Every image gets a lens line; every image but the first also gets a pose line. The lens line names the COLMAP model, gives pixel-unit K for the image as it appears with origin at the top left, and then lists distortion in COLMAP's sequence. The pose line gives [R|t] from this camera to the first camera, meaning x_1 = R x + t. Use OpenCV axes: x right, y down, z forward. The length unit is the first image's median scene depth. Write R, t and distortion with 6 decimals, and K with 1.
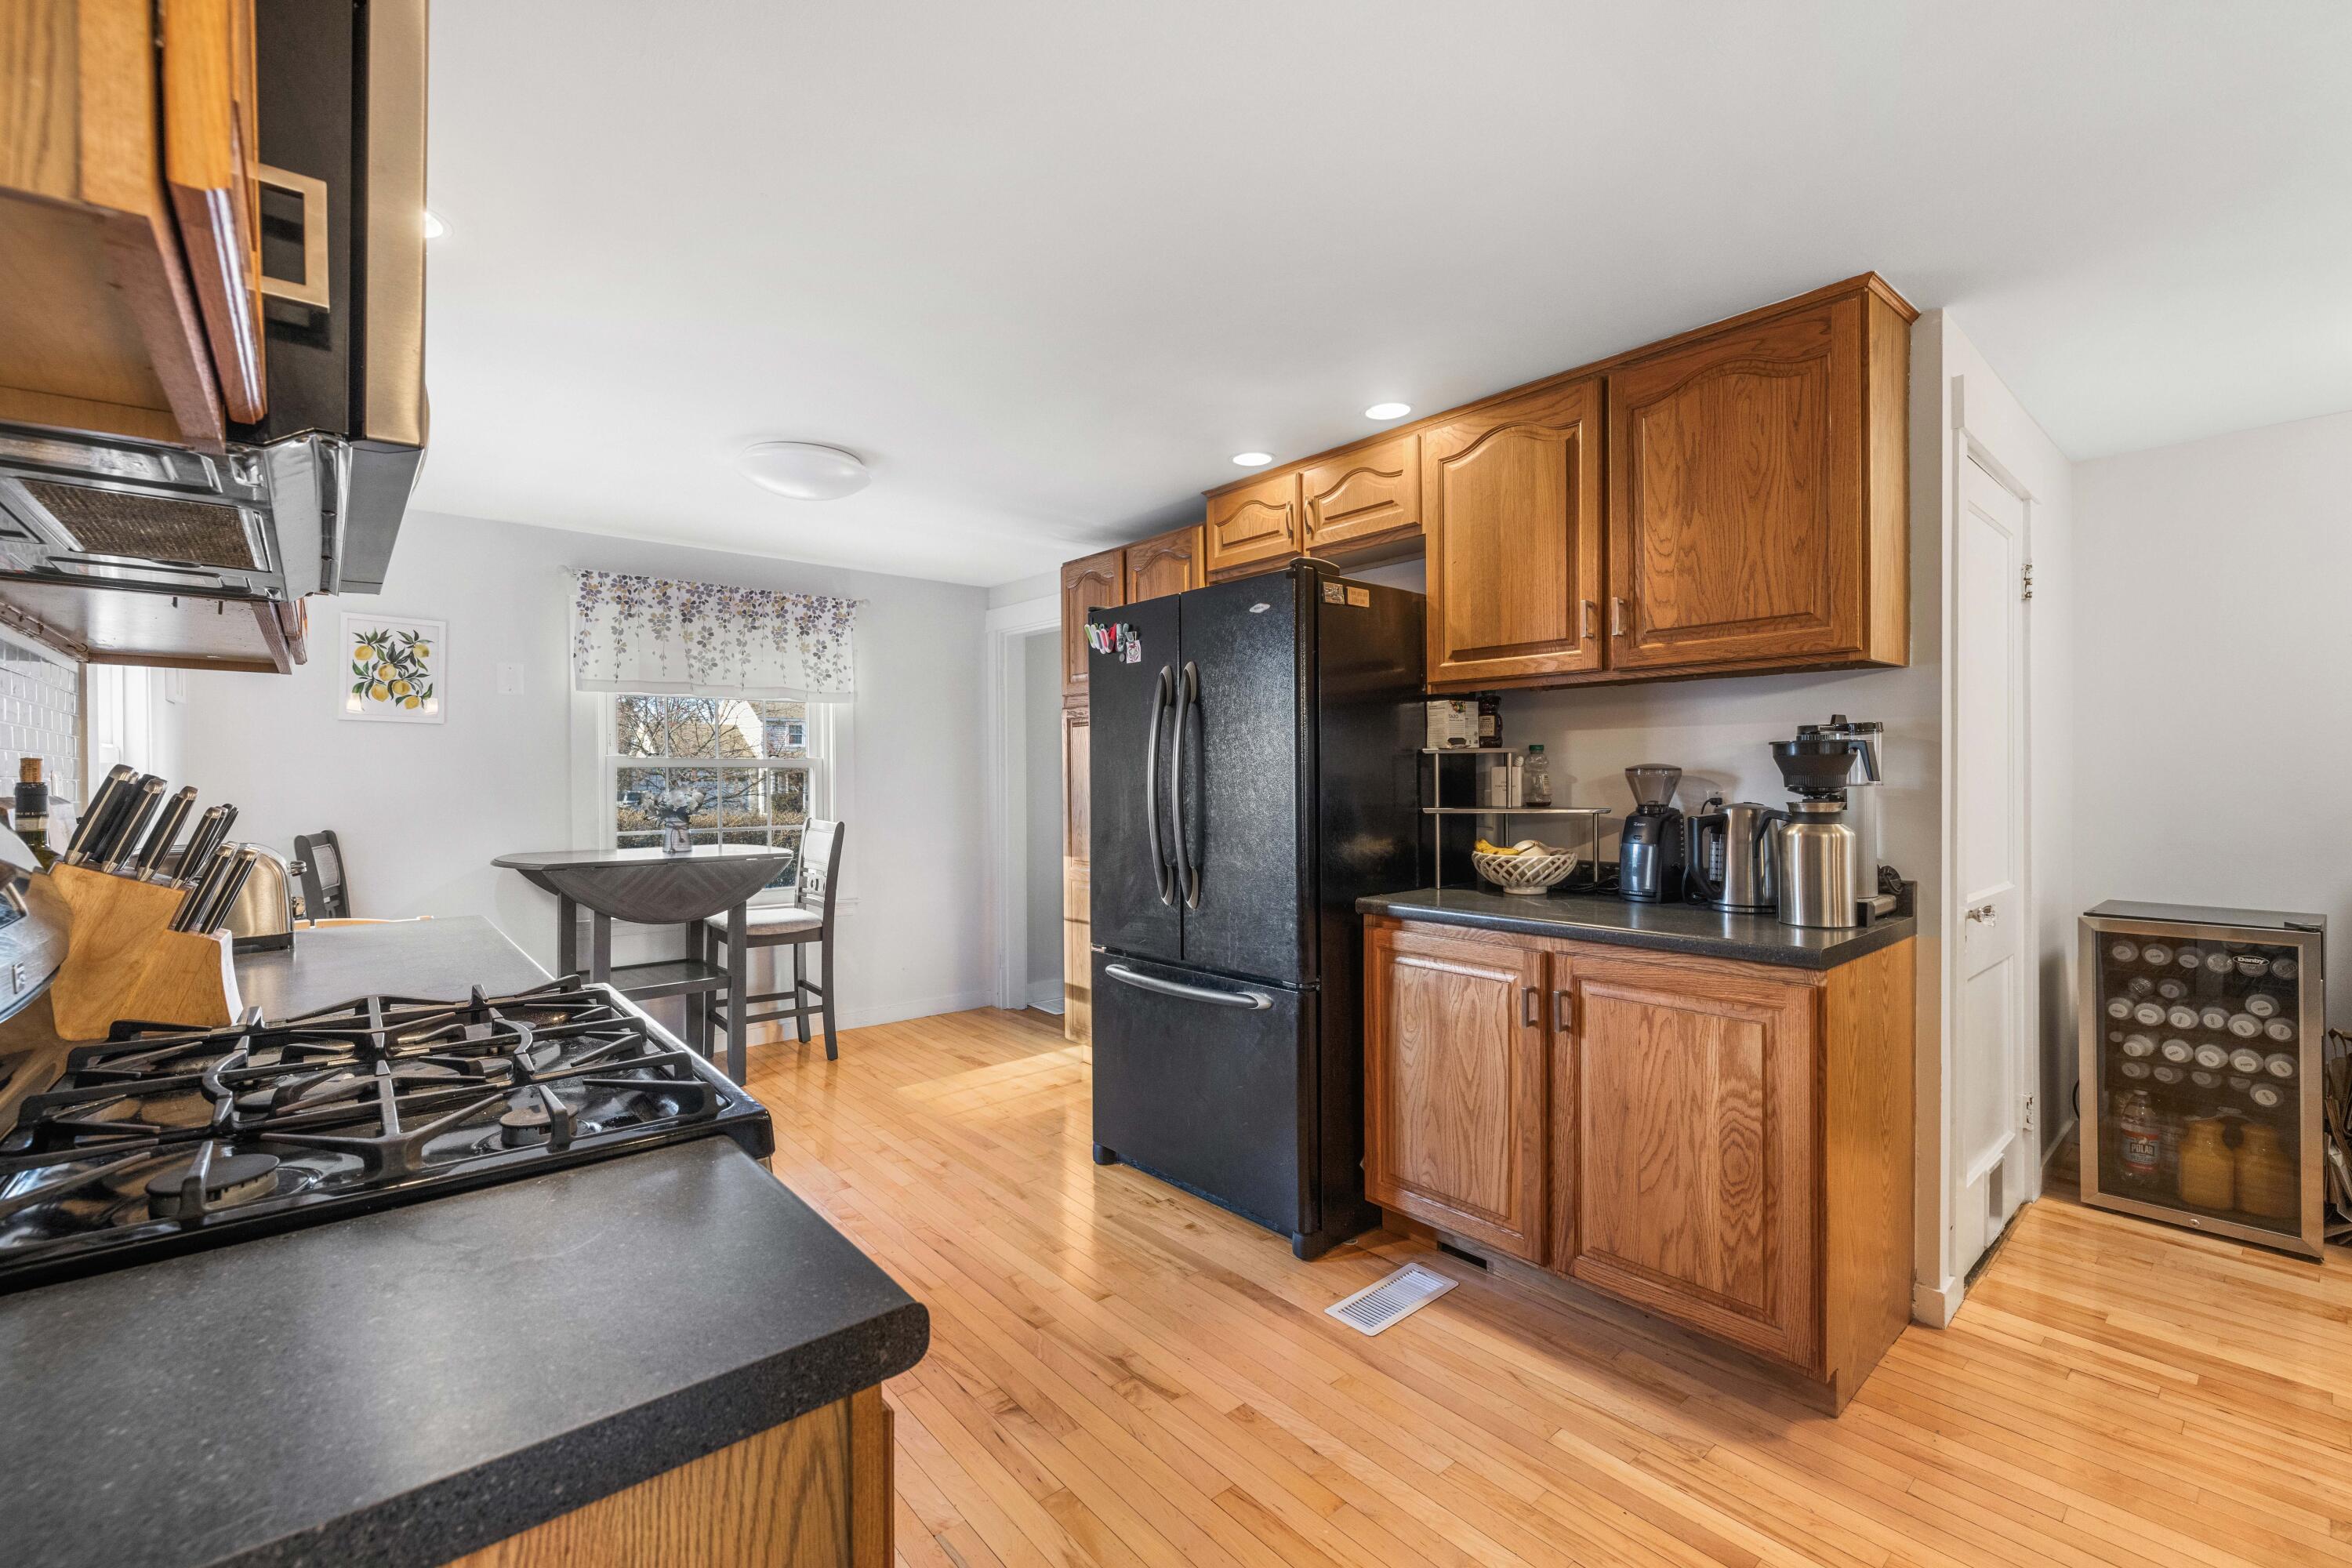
lens RADIAL K [[992.0, 0, 1179.1], [0, 992.0, 784.2], [0, 0, 1]] dist [-0.002179, 0.000704]
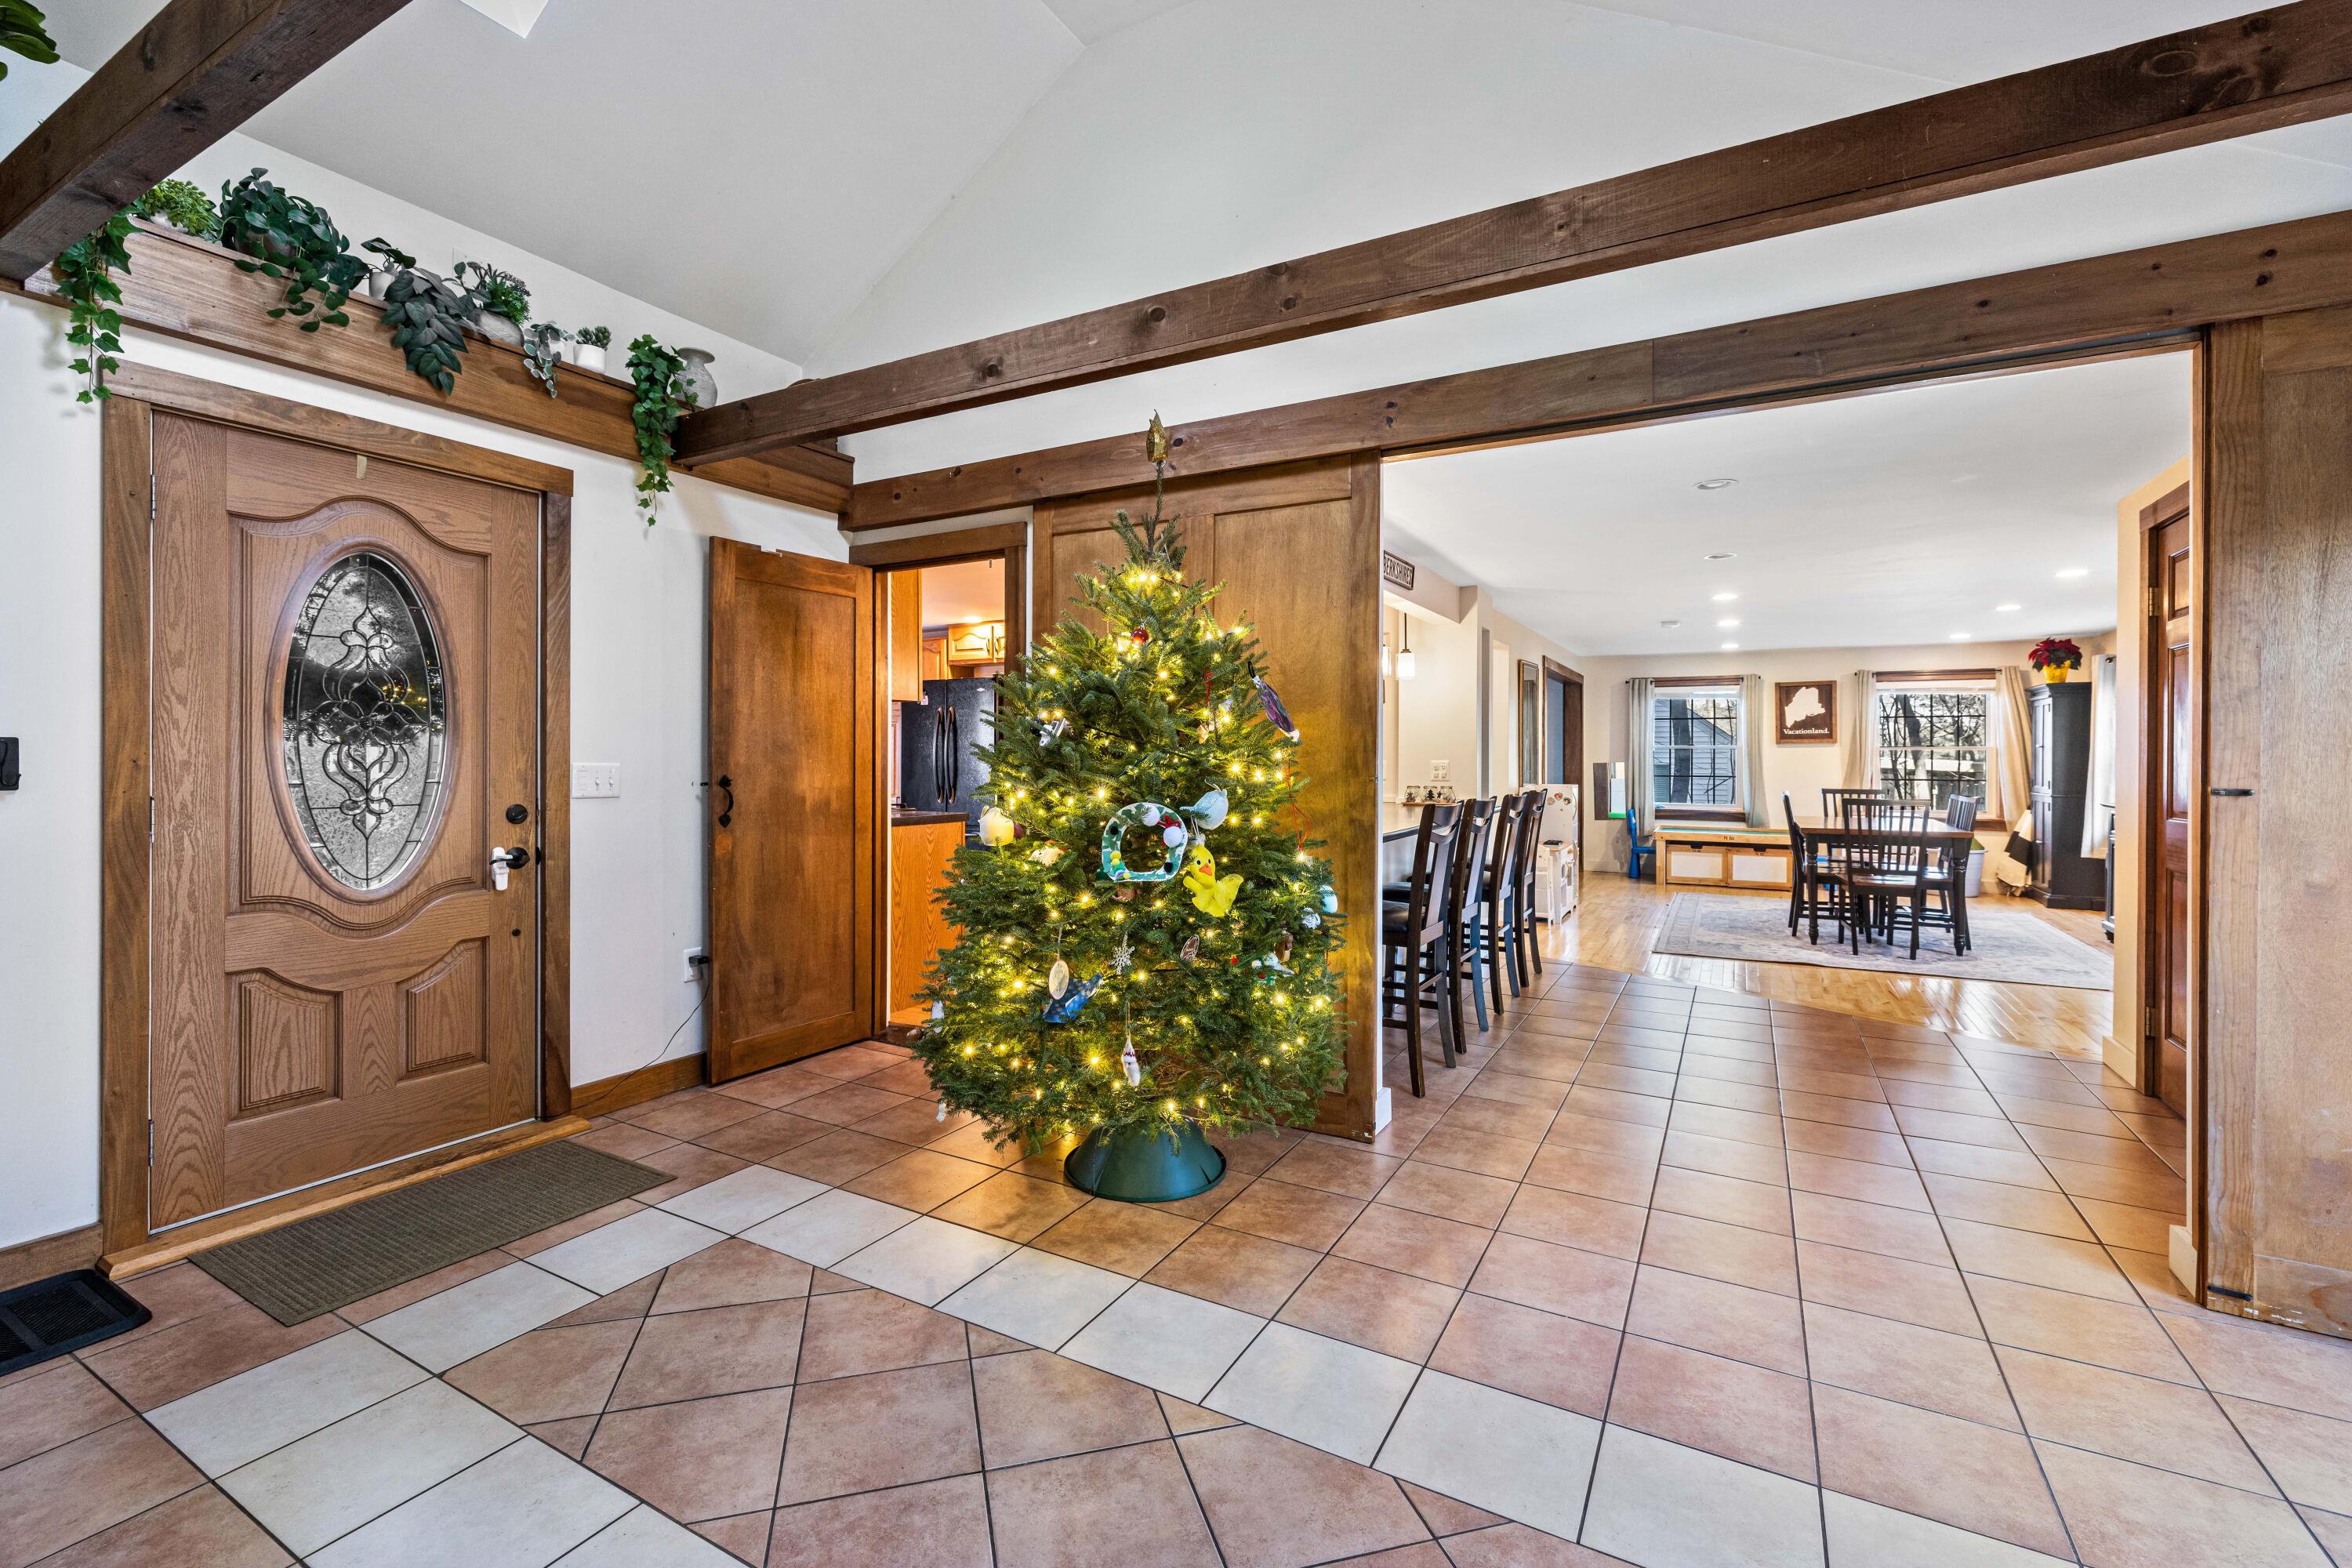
lens RADIAL K [[992.0, 0, 1183.2], [0, 992.0, 757.7], [0, 0, 1]] dist [-0.002179, 0.000704]
pose [[0.937241, 0.008652, 0.348576, -0.361170], [-0.006698, 0.999954, -0.006810, 0.024917], [-0.348619, 0.004048, 0.937256, -1.835700]]
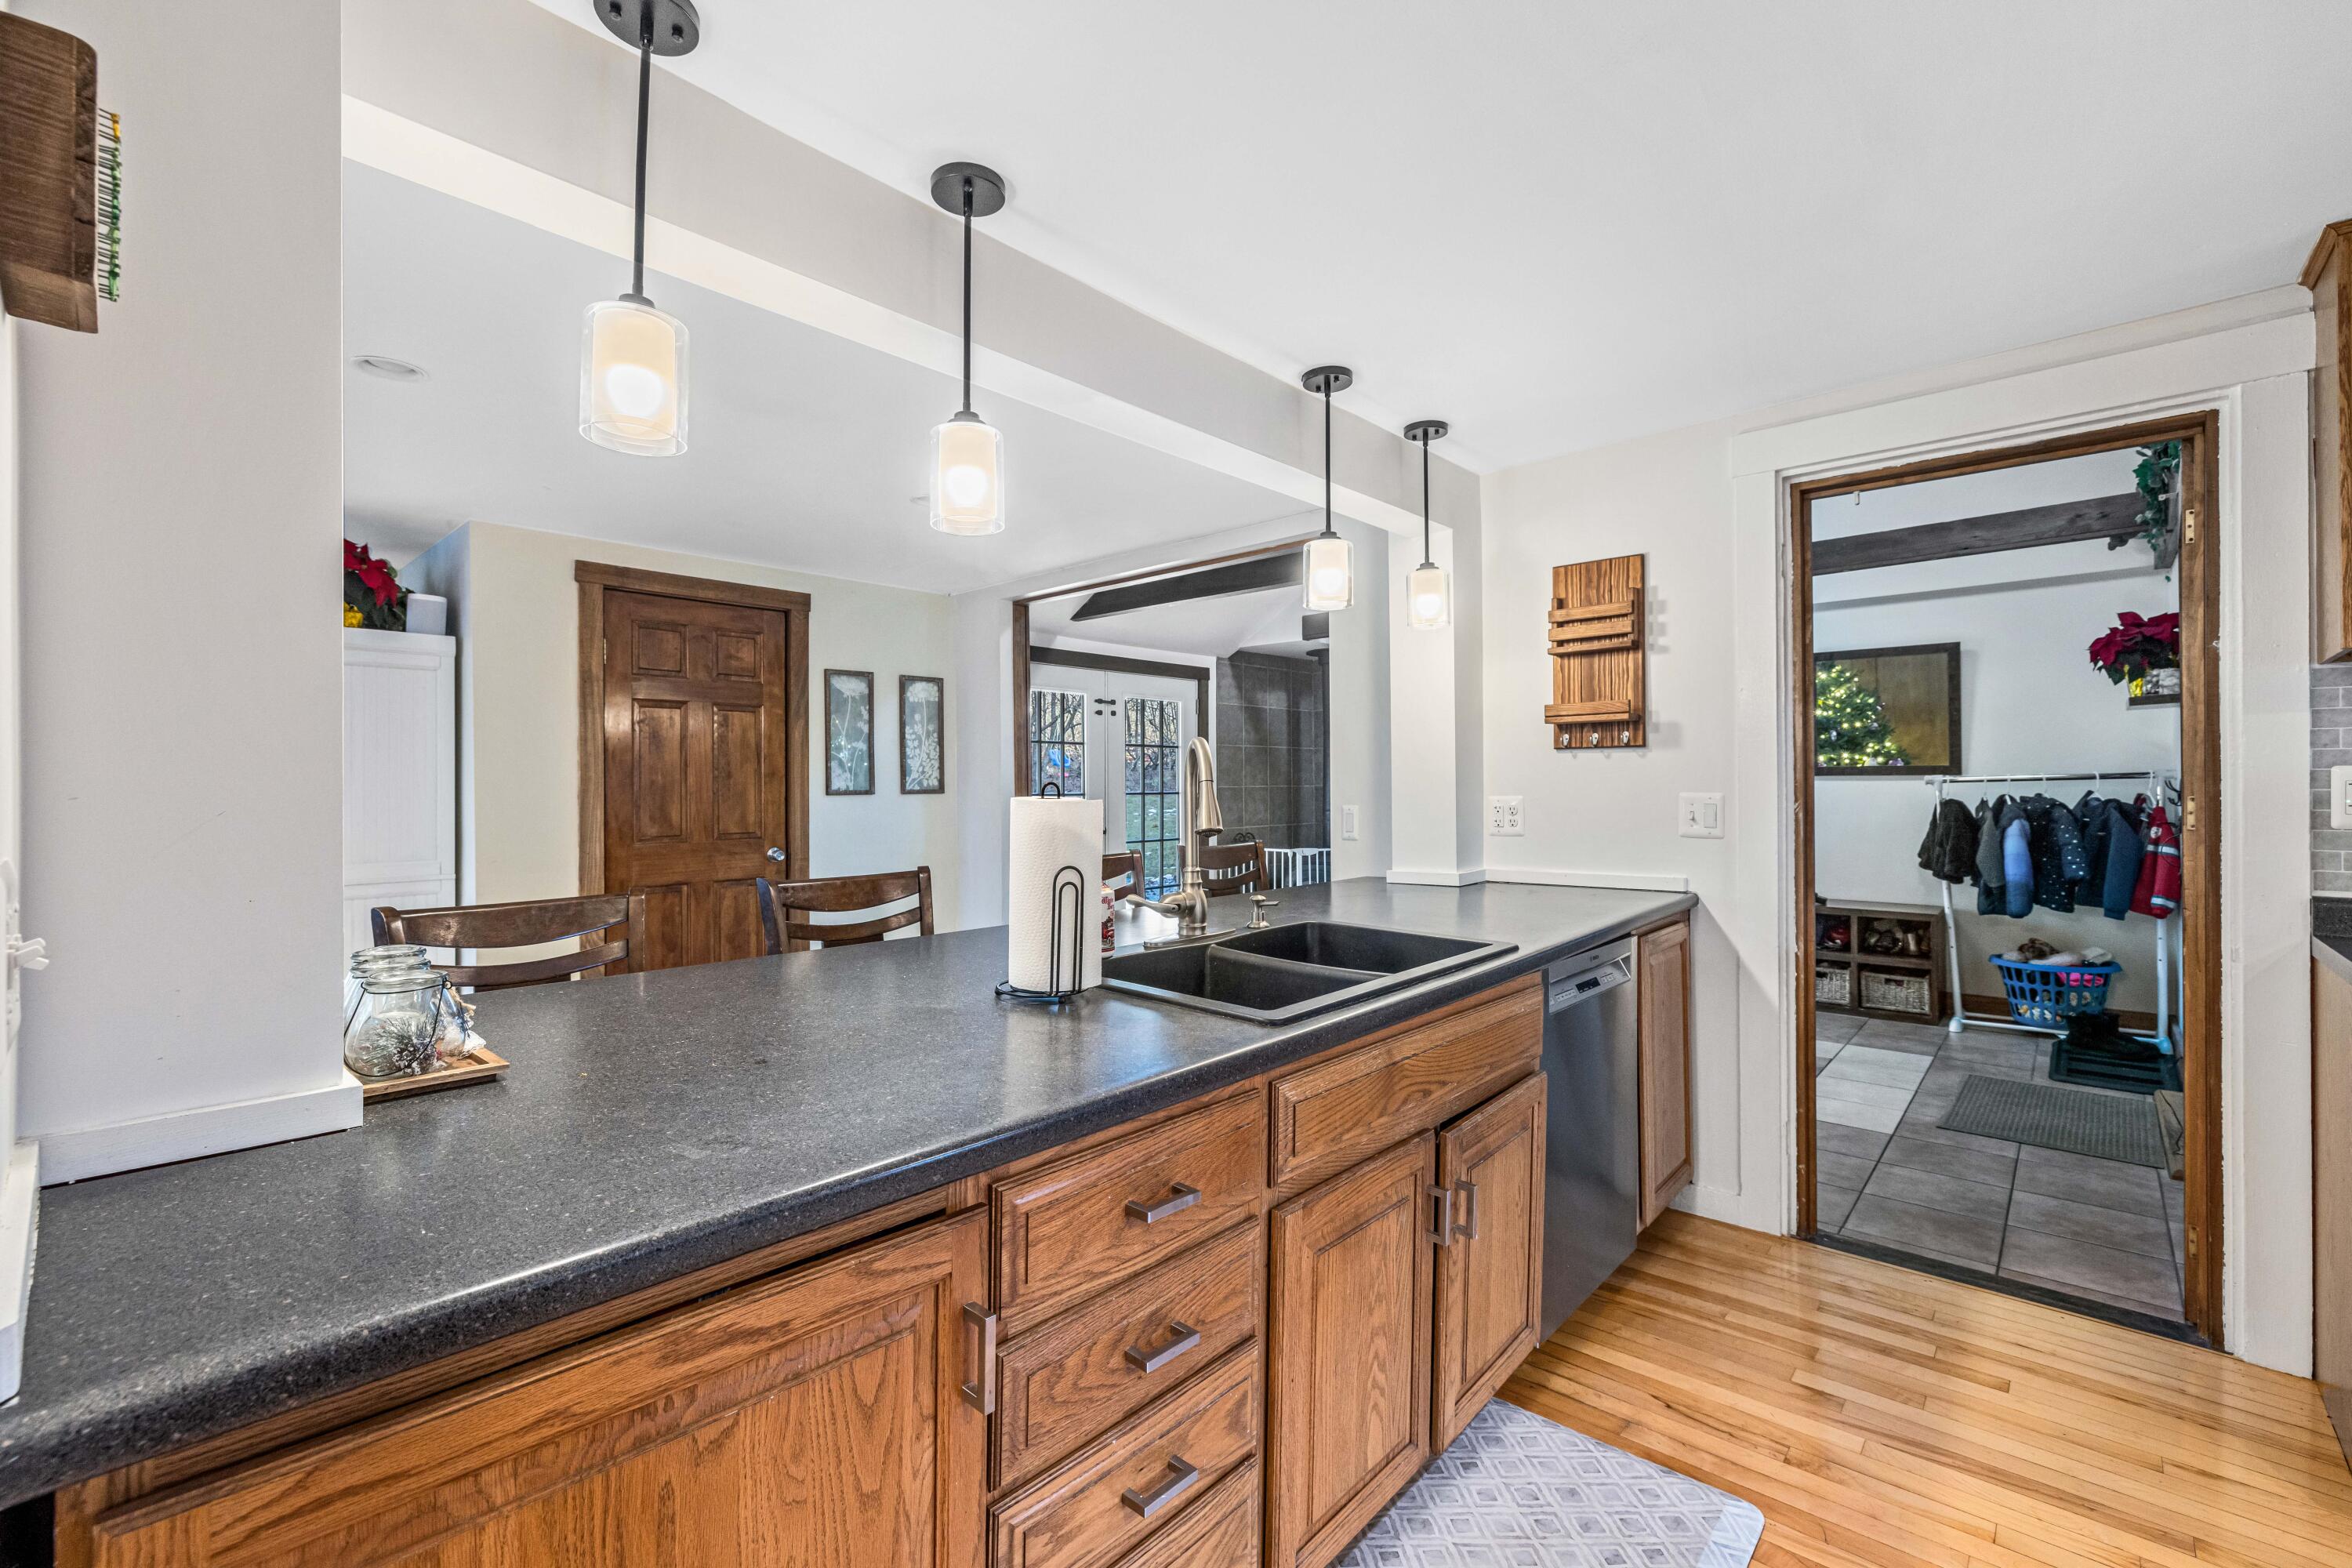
lens RADIAL K [[992.0, 0, 1166.3], [0, 992.0, 777.1], [0, 0, 1]] dist [-0.002179, 0.000704]
pose [[-0.993360, 0.010023, -0.114609, 0.769996], [0.010025, 0.999950, 0.000552, -0.010609], [0.114609, -0.000601, -0.993411, 0.779330]]
